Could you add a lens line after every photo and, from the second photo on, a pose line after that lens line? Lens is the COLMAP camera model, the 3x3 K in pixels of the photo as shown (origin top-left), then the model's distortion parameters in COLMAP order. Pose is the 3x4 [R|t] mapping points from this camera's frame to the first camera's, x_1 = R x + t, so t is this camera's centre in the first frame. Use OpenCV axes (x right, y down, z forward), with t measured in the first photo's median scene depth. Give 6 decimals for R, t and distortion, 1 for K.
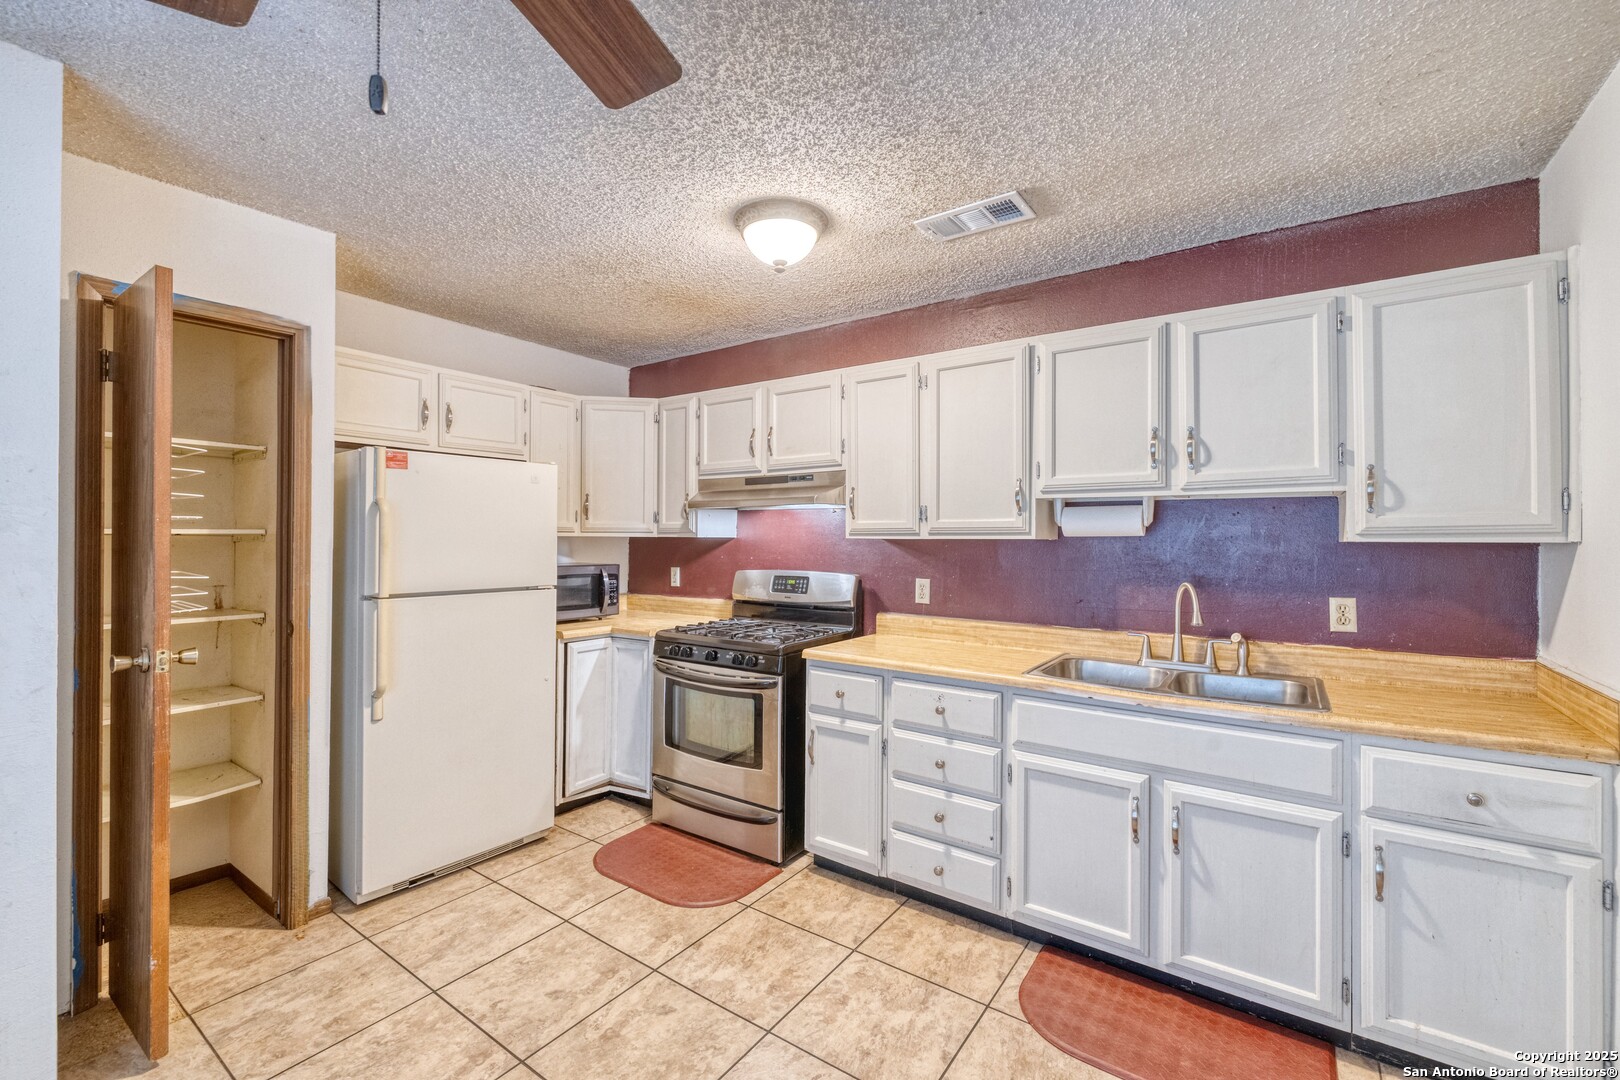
lens RADIAL K [[680.1, 0, 810.0], [0, 680.1, 540.0], [0, 0, 1]] dist [0.000596, 0.000320]
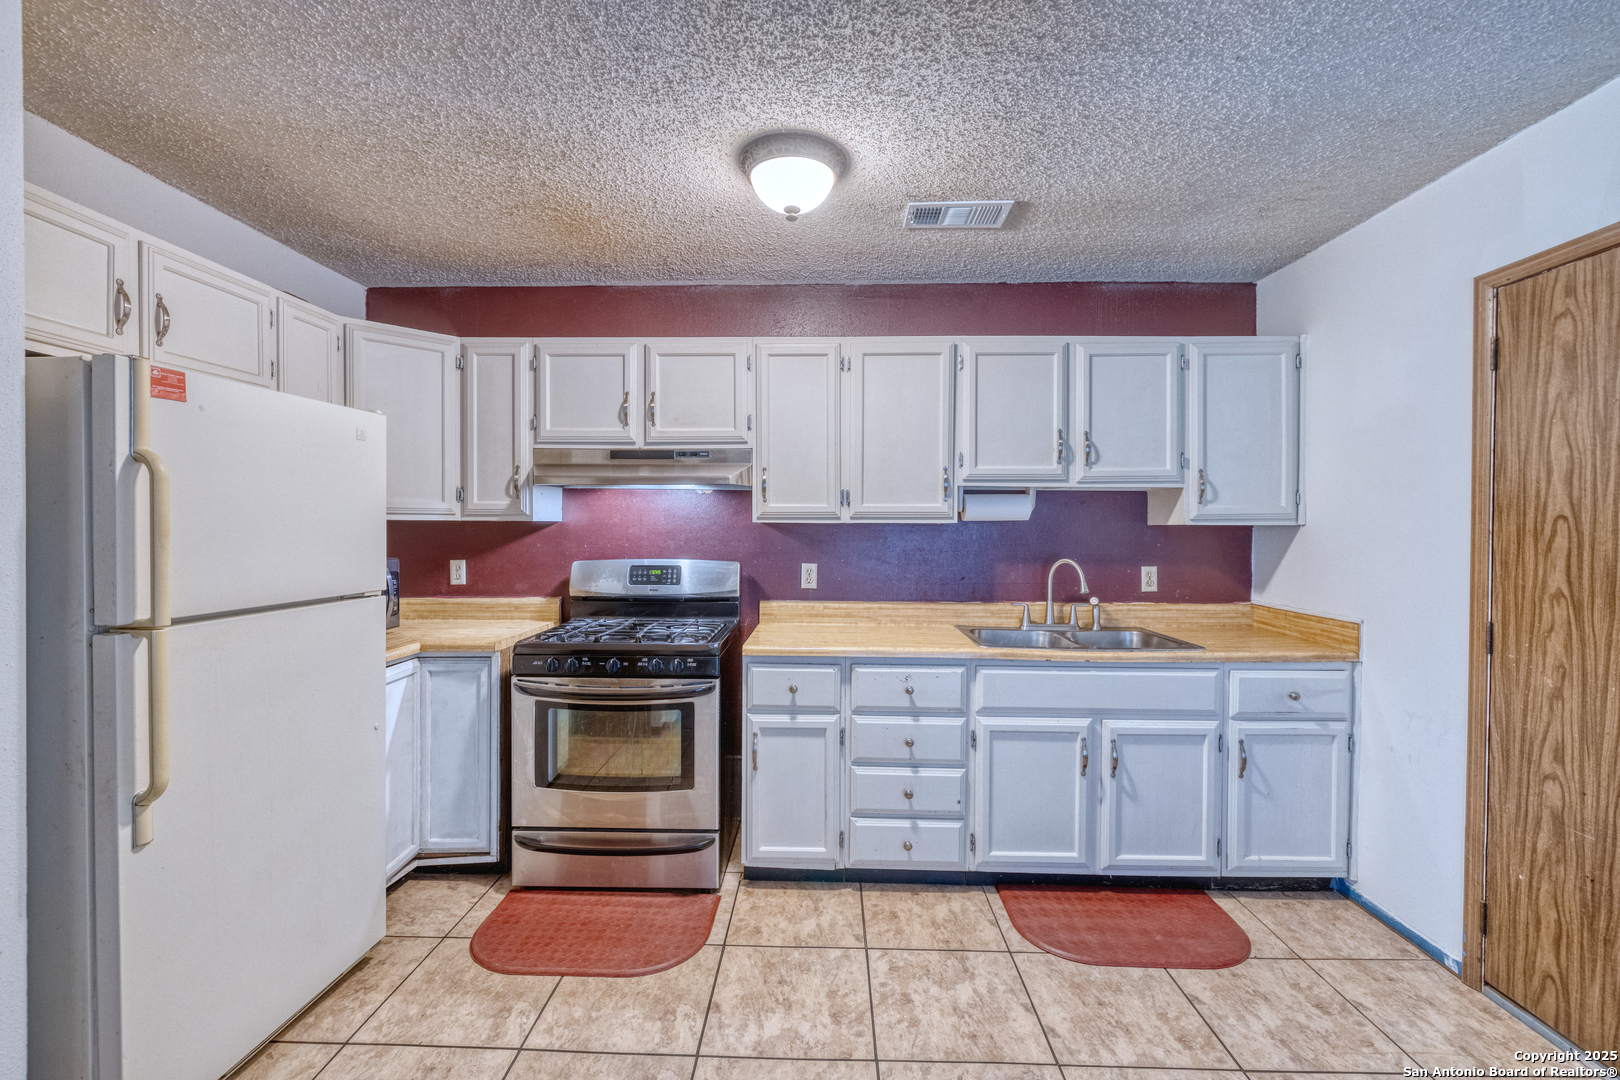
lens RADIAL K [[680.1, 0, 810.0], [0, 680.1, 540.0], [0, 0, 1]] dist [0.000596, 0.000320]
pose [[0.832646, -0.013606, 0.553638, -0.472301], [0.001281, 0.999743, 0.022643, 0.000747], [-0.553804, -0.018144, 0.832450, 0.223105]]
